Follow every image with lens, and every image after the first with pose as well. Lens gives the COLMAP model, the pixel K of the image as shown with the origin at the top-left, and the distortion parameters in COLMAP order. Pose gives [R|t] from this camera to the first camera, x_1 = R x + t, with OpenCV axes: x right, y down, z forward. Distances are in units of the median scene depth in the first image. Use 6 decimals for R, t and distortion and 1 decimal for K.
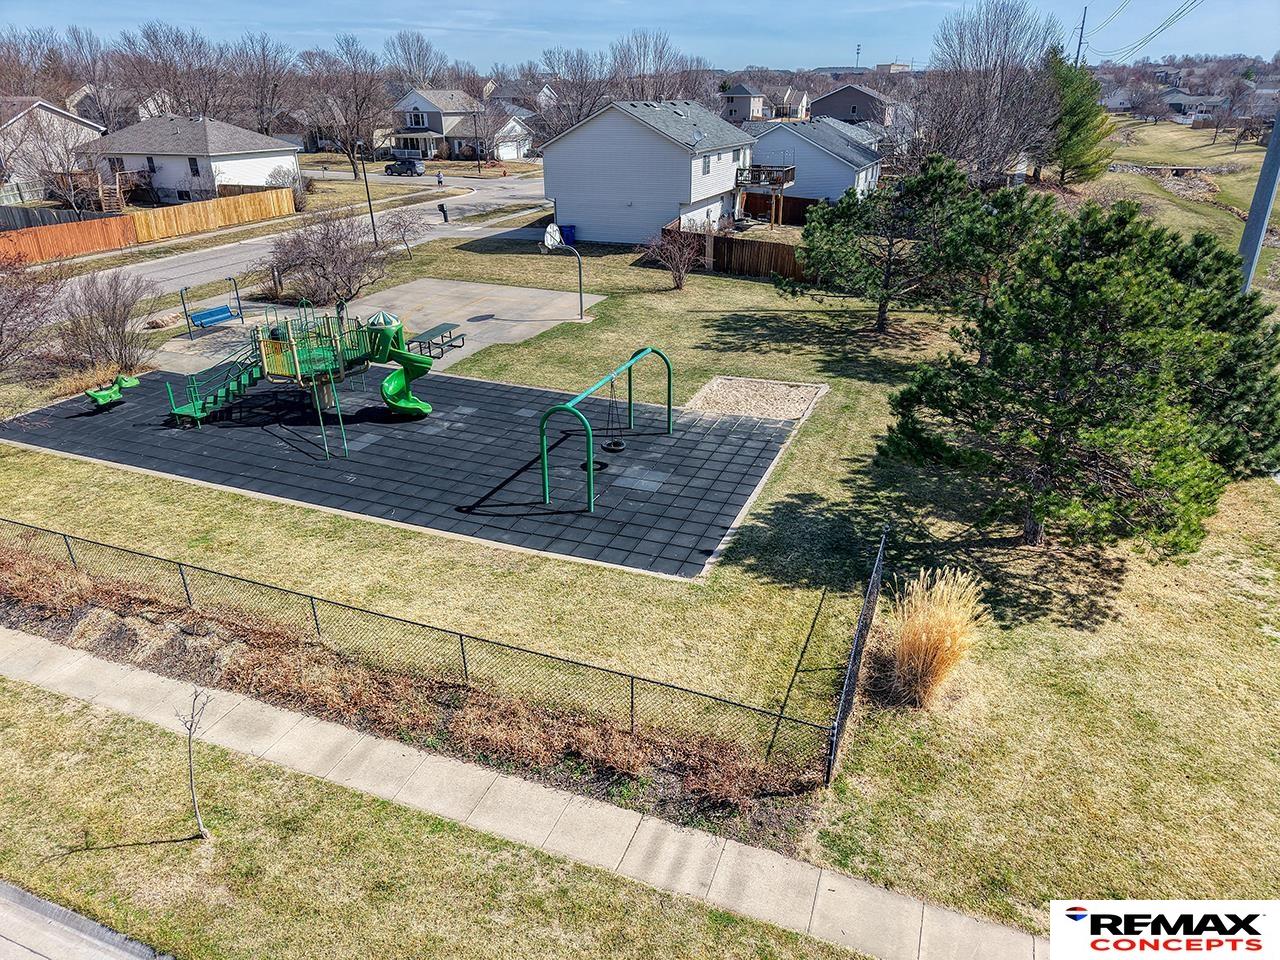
lens RADIAL K [[862.5, 0, 640.0], [0, 862.5, 480.0], [0, 0, 1]] dist [0.009813, -0.009134]
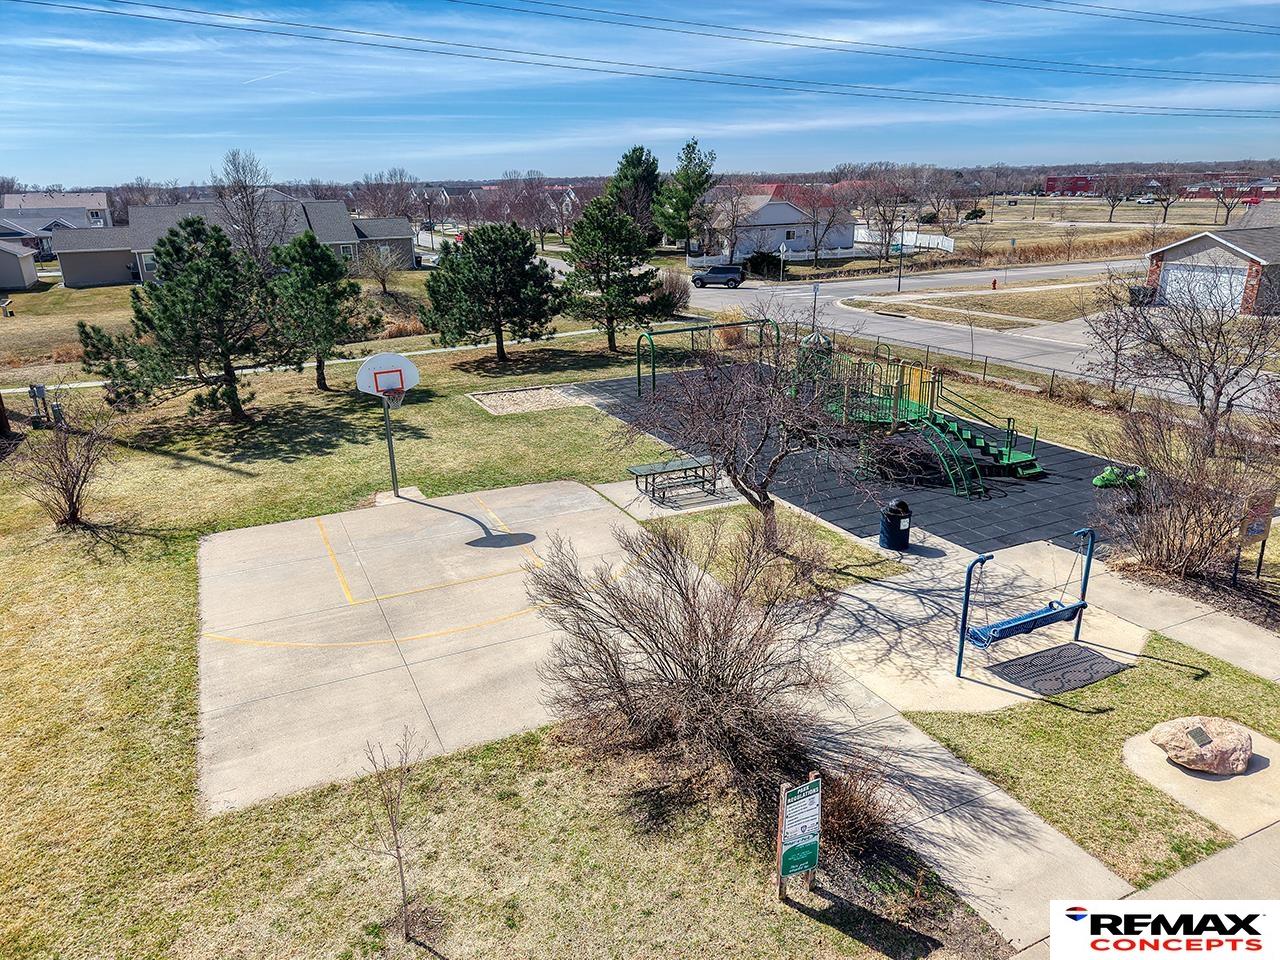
lens RADIAL K [[862.5, 0, 640.0], [0, 862.5, 480.0], [0, 0, 1]] dist [0.009813, -0.009134]
pose [[-0.745515, -0.191570, 0.638363, -0.561646], [0.295320, 0.763693, 0.574072, -0.482841], [-0.597489, 0.616501, -0.512770, 1.199114]]
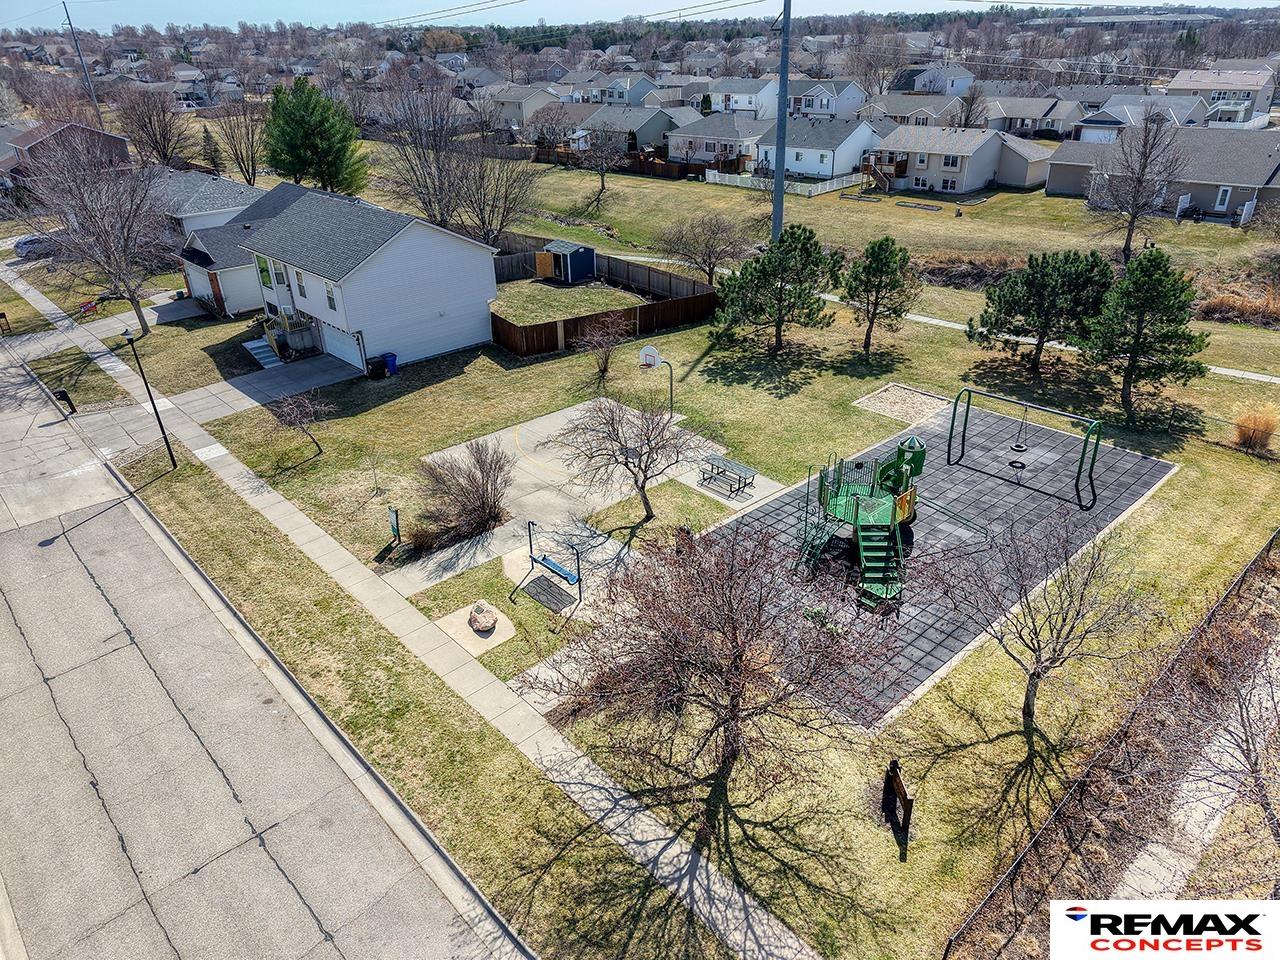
lens RADIAL K [[862.5, 0, 640.0], [0, 862.5, 480.0], [0, 0, 1]] dist [0.009813, -0.009134]
pose [[0.425236, -0.417862, 0.802848, -1.022246], [0.389914, 0.885087, 0.254143, -0.415814], [-0.816787, 0.204971, 0.539301, 0.447495]]
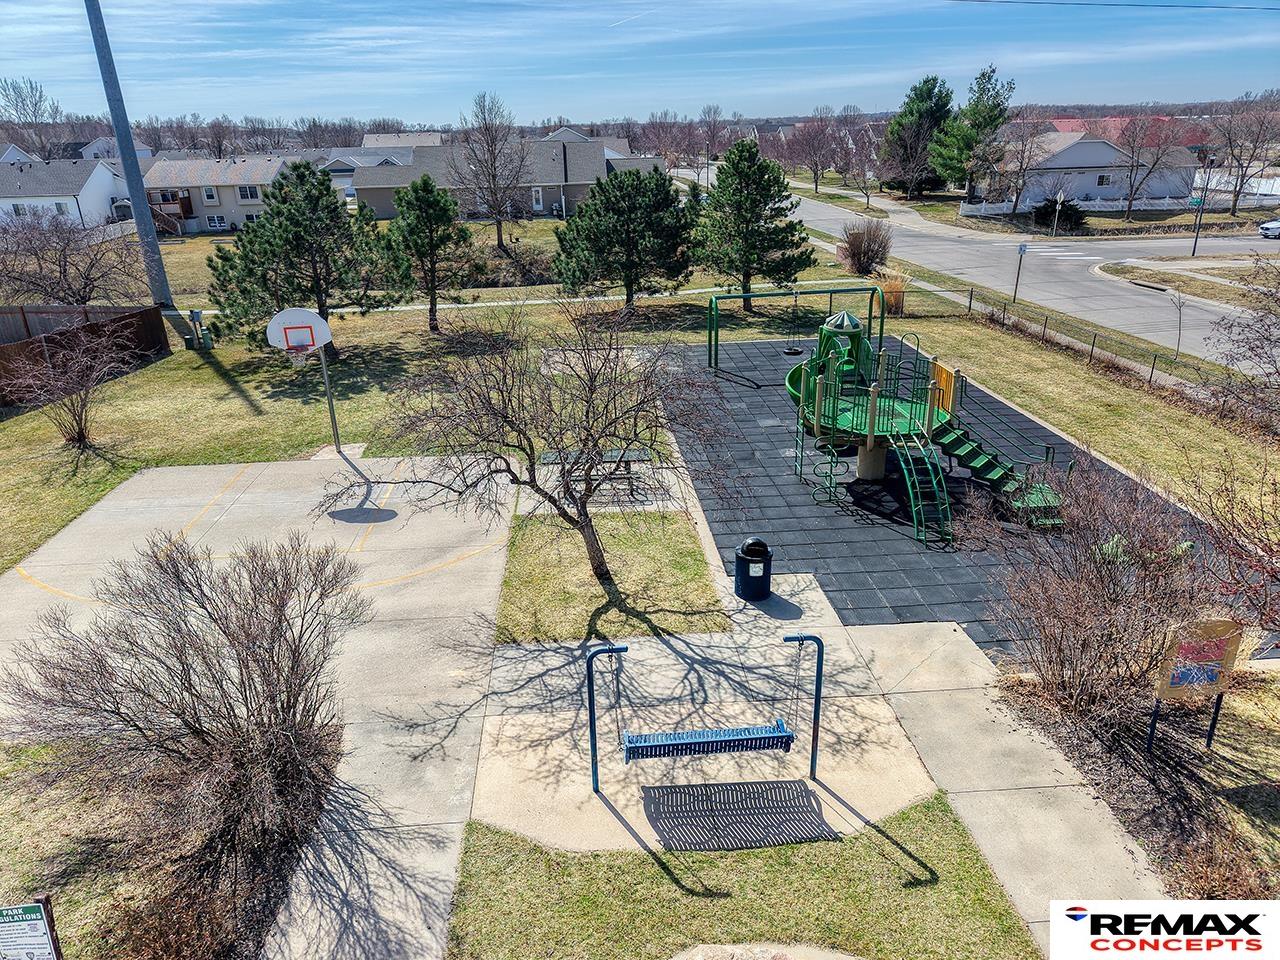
lens RADIAL K [[862.5, 0, 640.0], [0, 862.5, 480.0], [0, 0, 1]] dist [0.009813, -0.009134]
pose [[-0.447984, -0.314911, 0.836744, -0.653951], [0.391482, 0.772322, 0.500261, -0.384667], [-0.803773, 0.551680, -0.222706, 0.980744]]
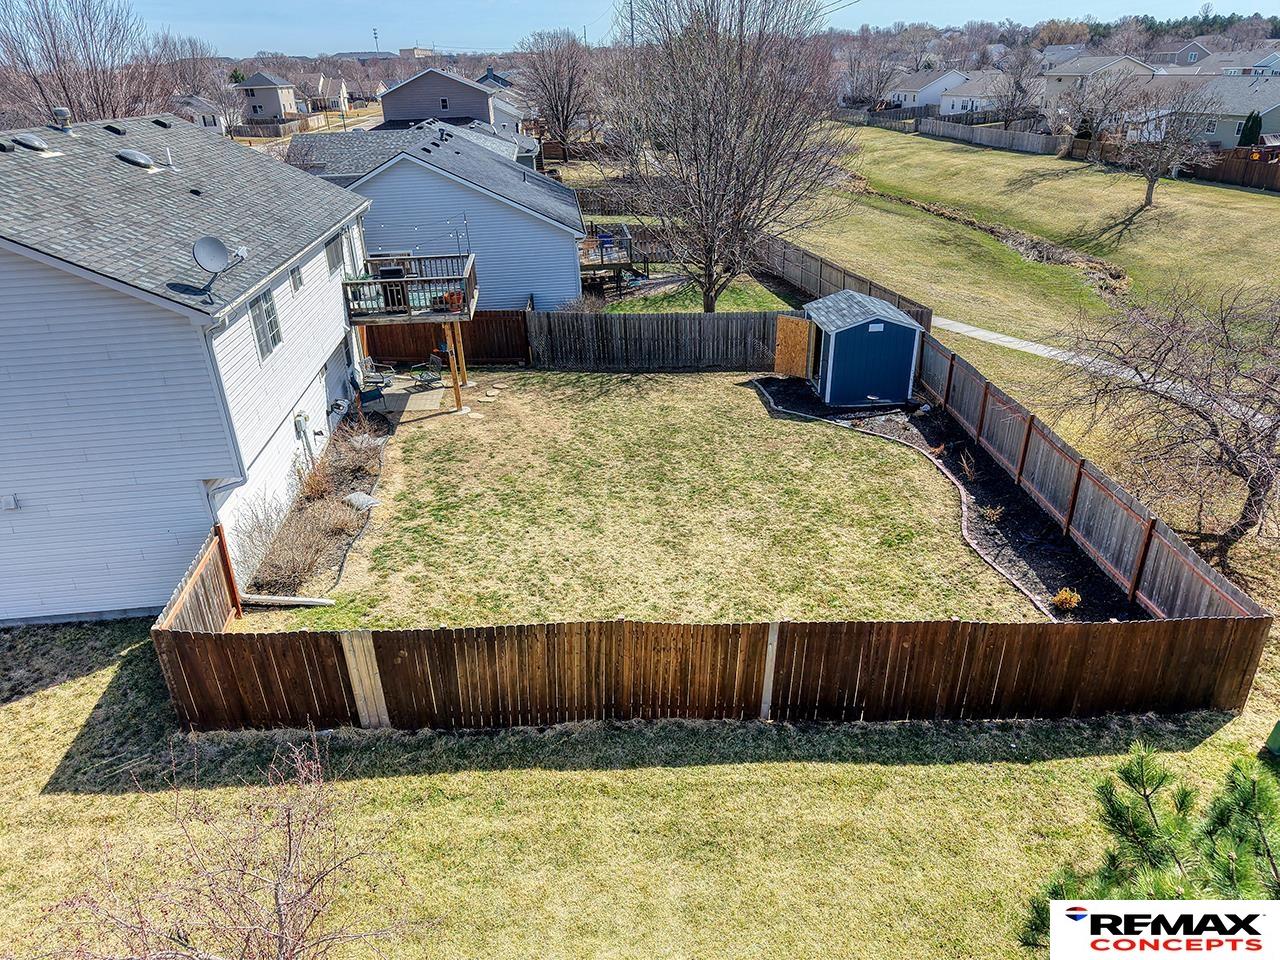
lens RADIAL K [[862.5, 0, 640.0], [0, 862.5, 480.0], [0, 0, 1]] dist [0.009813, -0.009134]
pose [[0.881801, -0.224157, 0.414947, 0.070982], [0.218262, 0.973901, 0.062280, -0.396825], [-0.418078, 0.035648, 0.907712, 0.869372]]
